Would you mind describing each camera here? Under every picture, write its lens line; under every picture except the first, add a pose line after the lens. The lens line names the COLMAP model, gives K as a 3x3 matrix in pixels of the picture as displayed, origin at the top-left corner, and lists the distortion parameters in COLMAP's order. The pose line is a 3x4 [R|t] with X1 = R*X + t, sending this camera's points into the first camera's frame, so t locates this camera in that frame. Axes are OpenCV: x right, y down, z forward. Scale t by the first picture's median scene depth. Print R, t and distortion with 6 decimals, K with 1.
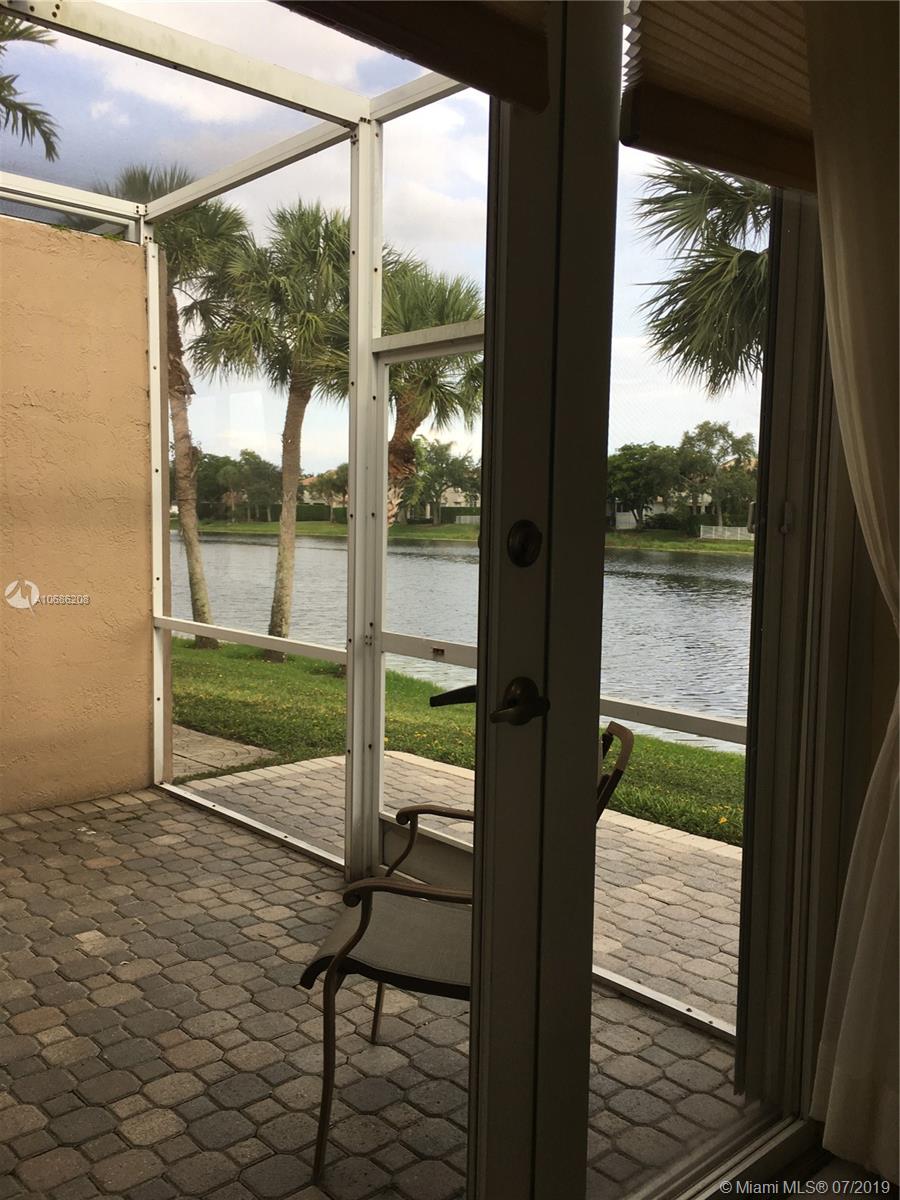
lens RADIAL K [[1027.0, 0, 455.9], [0, 1027.0, 605.4], [0, 0, 1]] dist [0.074406, -0.110695]
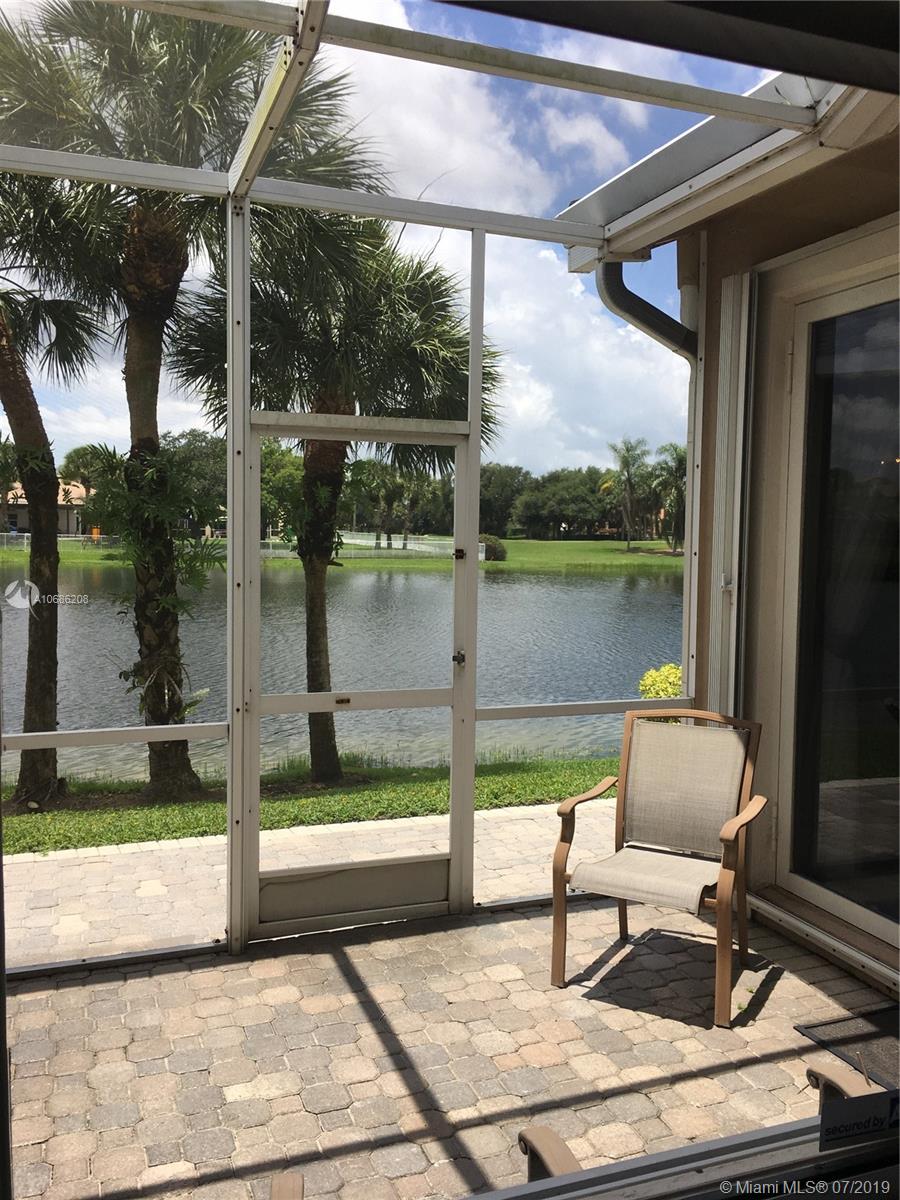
lens RADIAL K [[1027.0, 0, 455.9], [0, 1027.0, 605.4], [0, 0, 1]] dist [0.074406, -0.110695]
pose [[0.362405, -0.073889, 0.929087, -0.992844], [0.077436, 0.995793, 0.048989, -0.103339], [-0.928799, 0.054190, 0.366602, 0.468256]]
